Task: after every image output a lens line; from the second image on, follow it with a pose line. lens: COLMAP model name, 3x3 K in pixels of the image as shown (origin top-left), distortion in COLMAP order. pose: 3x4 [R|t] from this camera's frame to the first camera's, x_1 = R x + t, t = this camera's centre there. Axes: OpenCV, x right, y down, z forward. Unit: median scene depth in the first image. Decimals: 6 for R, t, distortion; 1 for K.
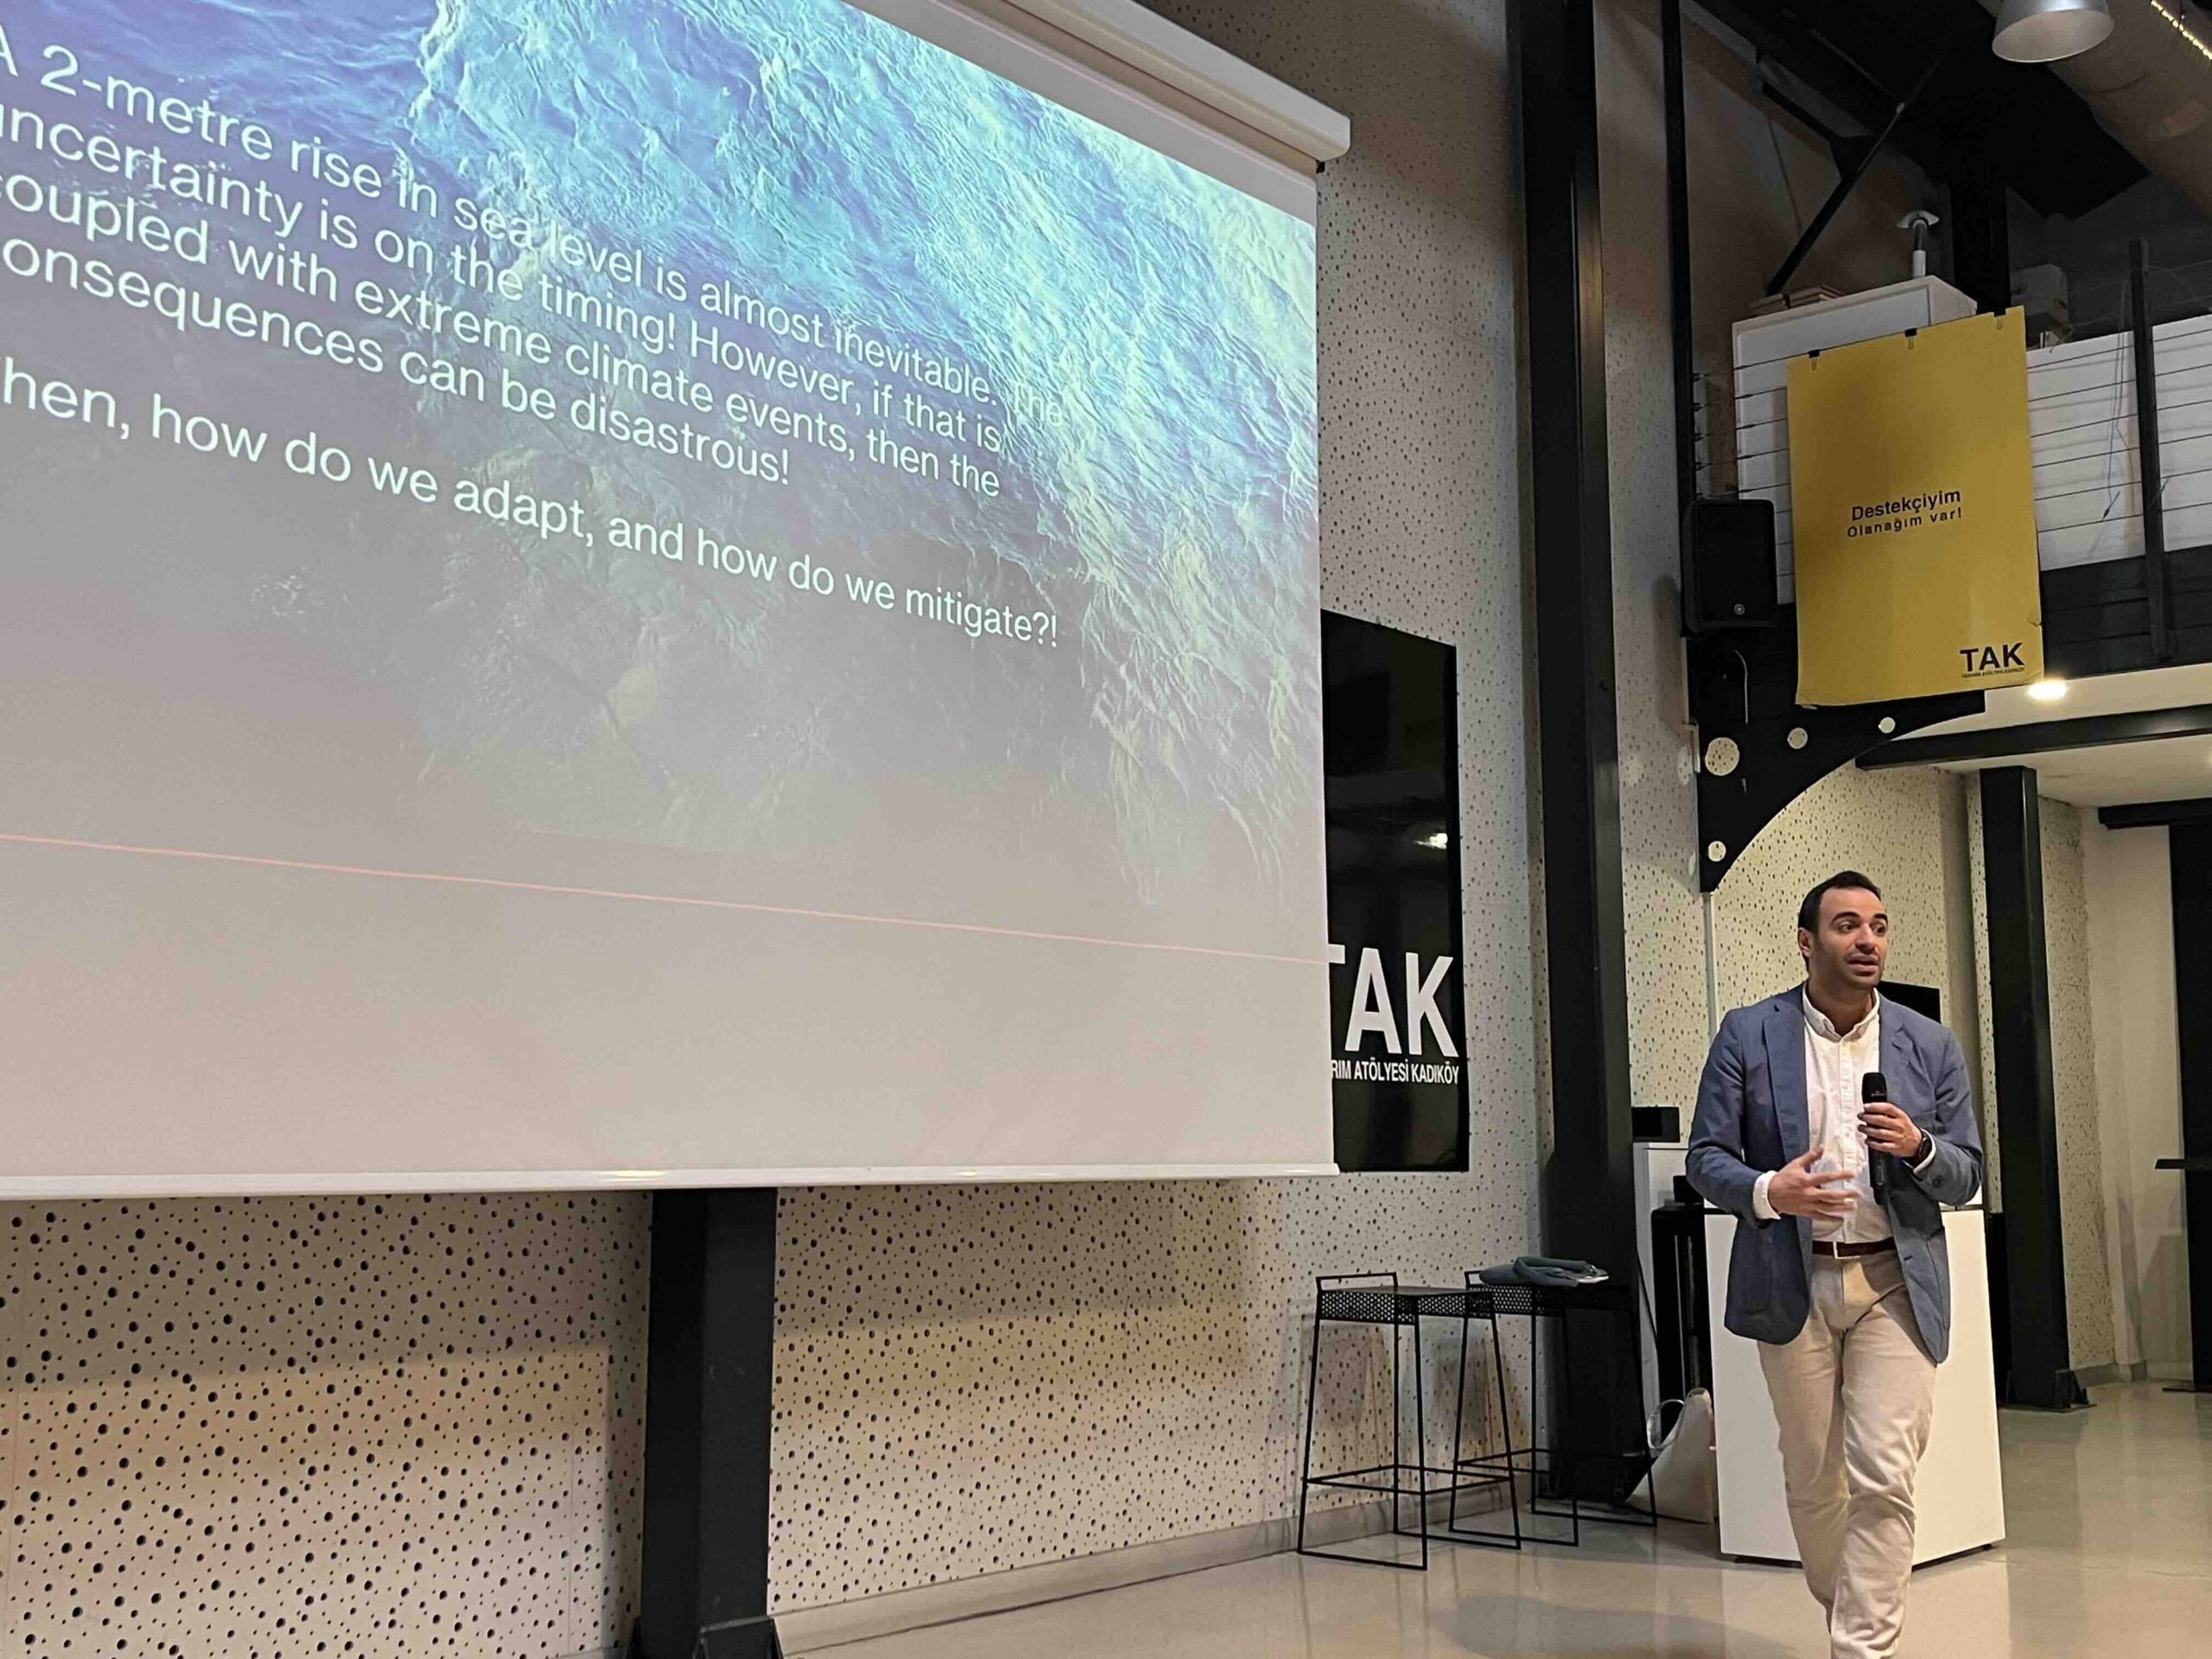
lens RADIAL K [[2463.3, 0, 1114.0], [0, 2463.3, 819.2], [0, 0, 1]] dist [0.048430, 0.000000]
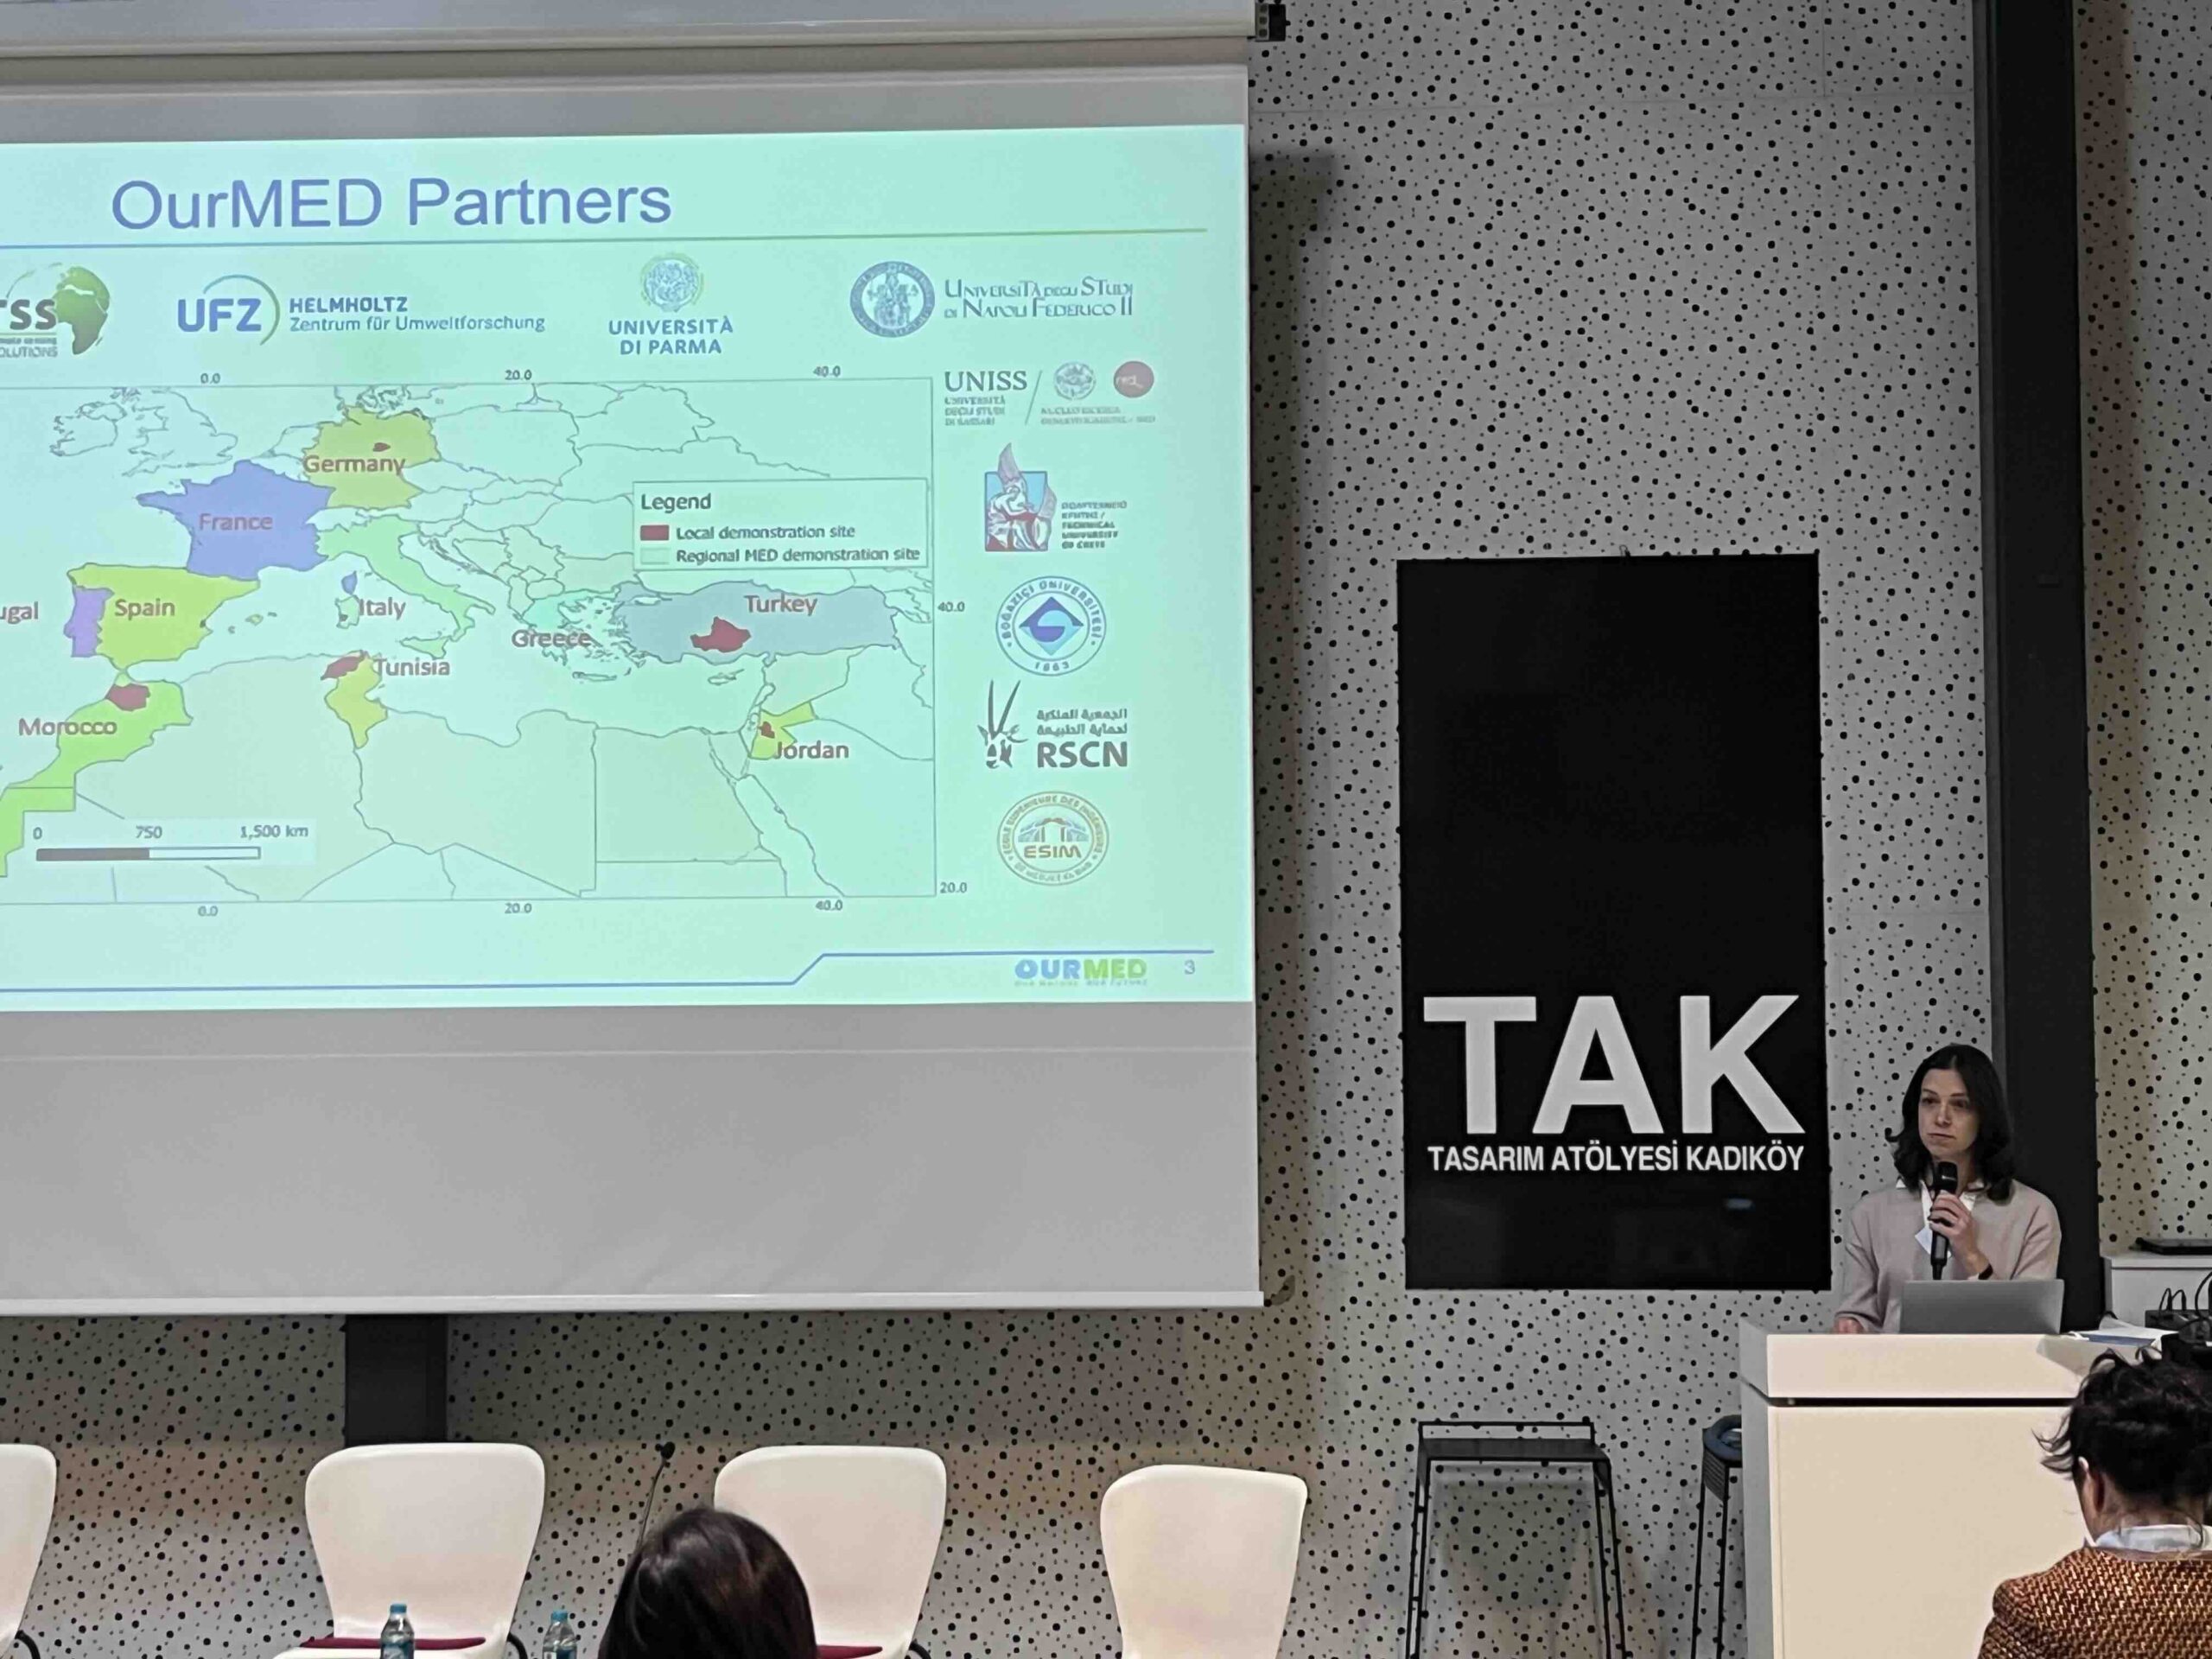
lens RADIAL K [[3604.1, 0, 1080.9], [0, 3604.1, 864.7], [0, 0, 1]] dist [0.103355, 0.000000]
pose [[0.609814, -0.037102, -0.791675, 0.901203], [0.112821, 0.992795, 0.040377, -0.051359], [0.784473, -0.113940, 0.609606, 0.204641]]
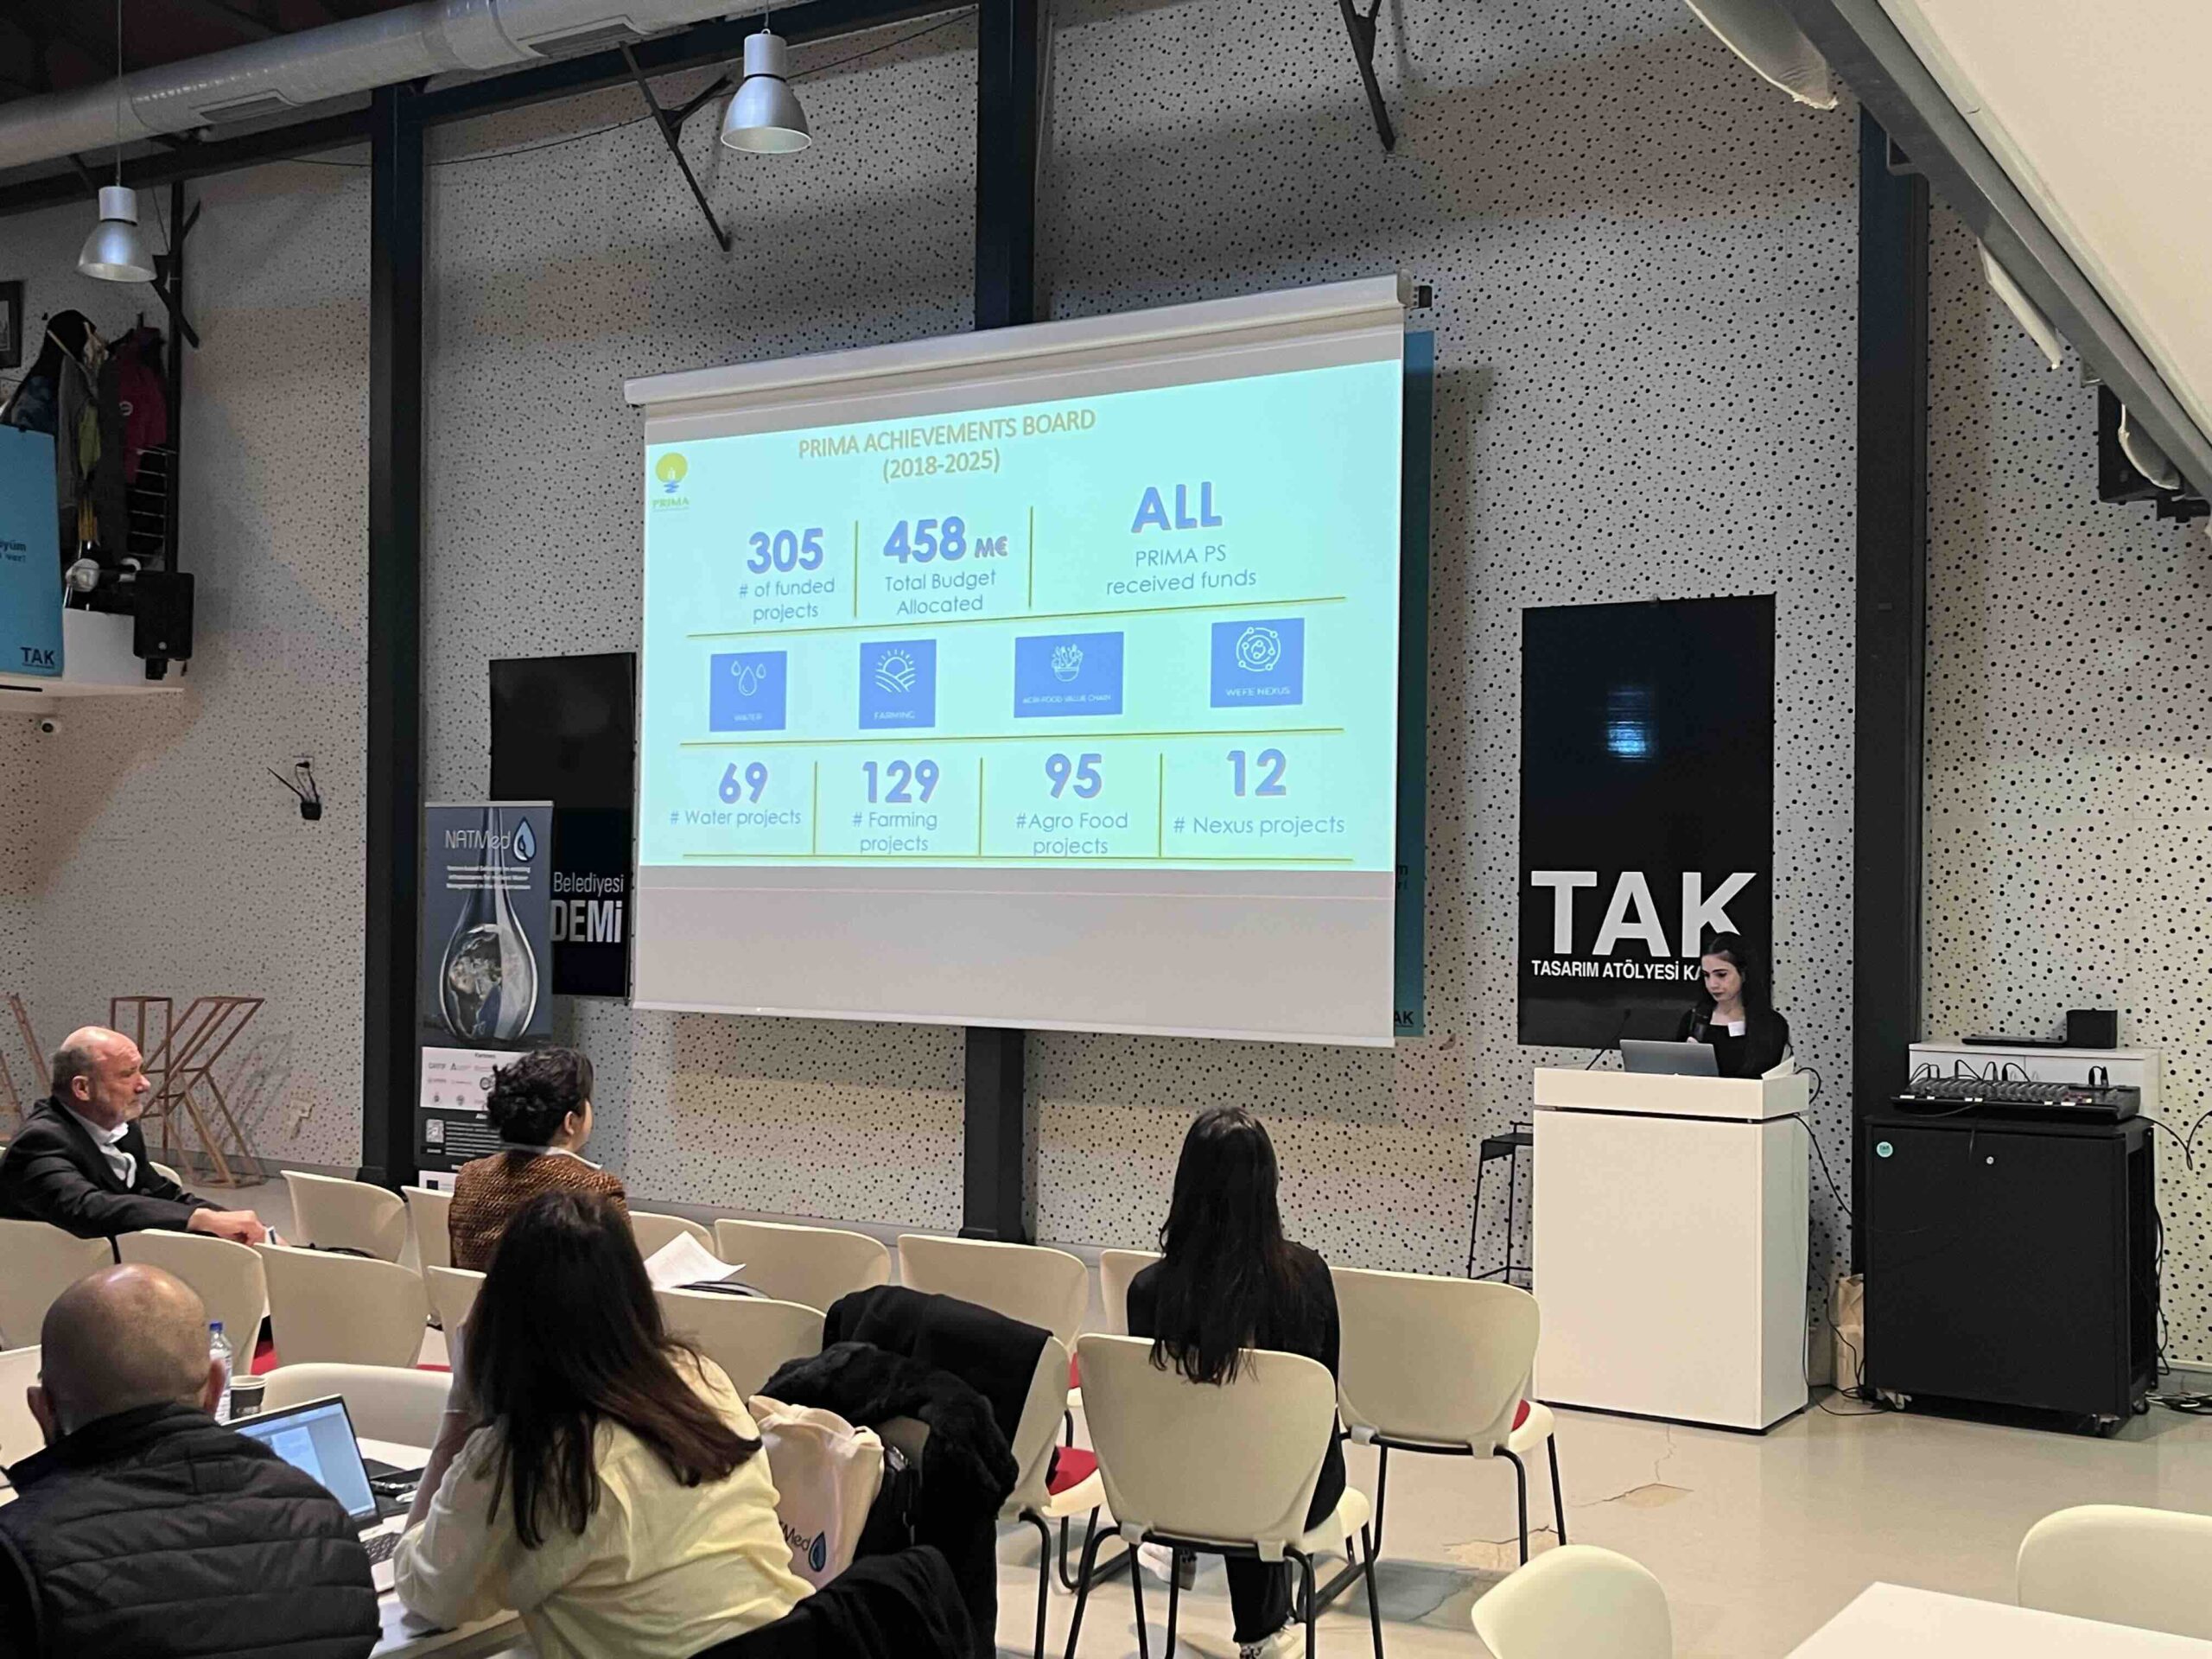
lens RADIAL K [[2305.3, 0, 1090.0], [0, 2305.3, 844.0], [0, 0, 1]] dist [0.065728, 0.000000]
pose [[0.157457, -0.012929, -0.987441, 1.226598], [0.120750, 0.992663, 0.006258, -0.001741], [0.980116, -0.120219, 0.157863, 0.557573]]
